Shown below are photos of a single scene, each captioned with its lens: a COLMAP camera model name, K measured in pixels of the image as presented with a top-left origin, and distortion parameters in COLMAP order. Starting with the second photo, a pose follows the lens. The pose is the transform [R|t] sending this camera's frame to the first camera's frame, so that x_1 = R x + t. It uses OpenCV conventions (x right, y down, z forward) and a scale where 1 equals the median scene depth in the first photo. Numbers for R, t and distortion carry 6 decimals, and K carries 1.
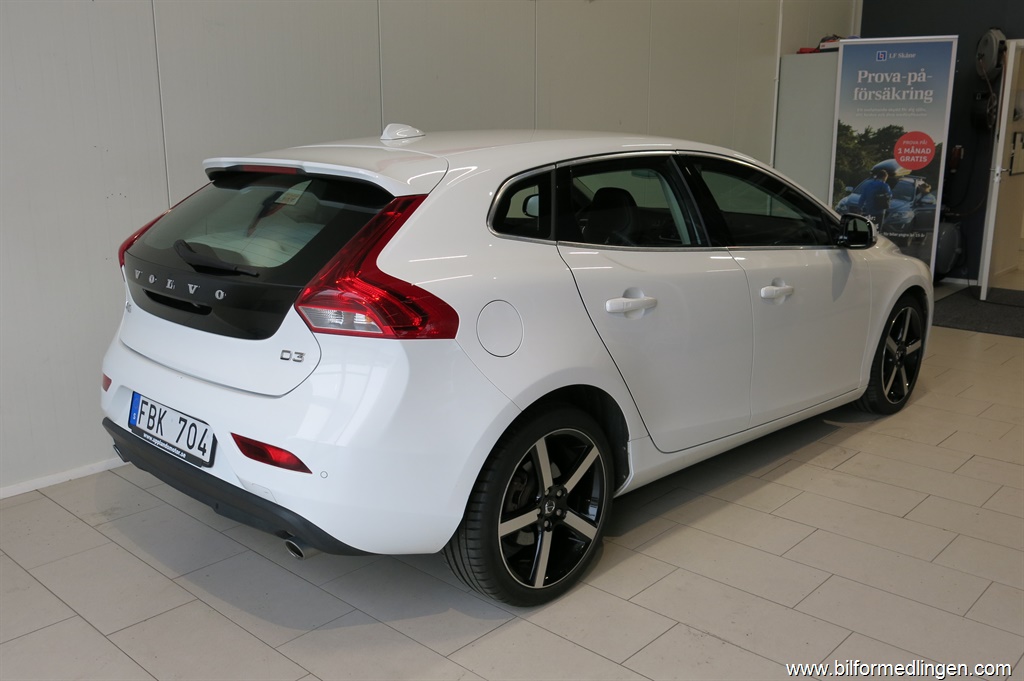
lens RADIAL K [[914.5, 0, 512.0], [0, 914.5, 340.5], [0, 0, 1]] dist [-0.000078, 0.001492]
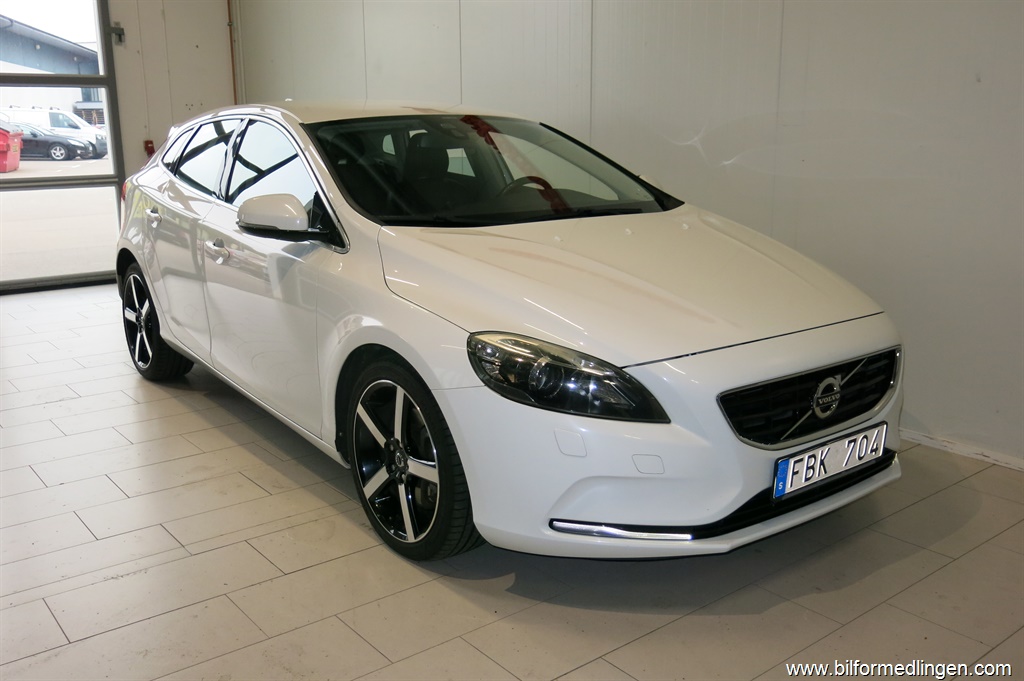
lens RADIAL K [[914.5, 0, 512.0], [0, 914.5, 340.5], [0, 0, 1]] dist [-0.000078, 0.001492]
pose [[-0.154278, 0.215021, -0.964347, 1.172644], [-0.225939, 0.942492, 0.246294, -0.266165], [0.961847, 0.255881, -0.096824, 1.348656]]
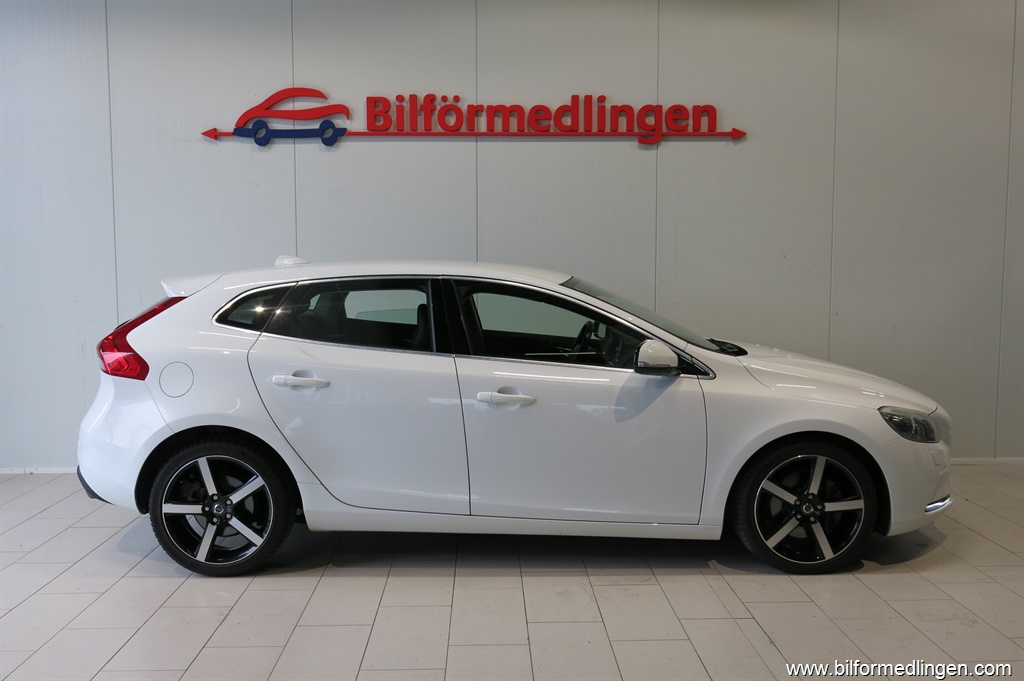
lens RADIAL K [[877.3, 0, 512.0], [0, 877.3, 340.5], [0, 0, 1]] dist [-0.000445, 0.000766]
pose [[0.696563, 0.057732, -0.715169, 0.997546], [-0.163038, 0.983419, -0.079410, -0.036054], [0.698726, 0.171914, 0.694426, 0.222341]]
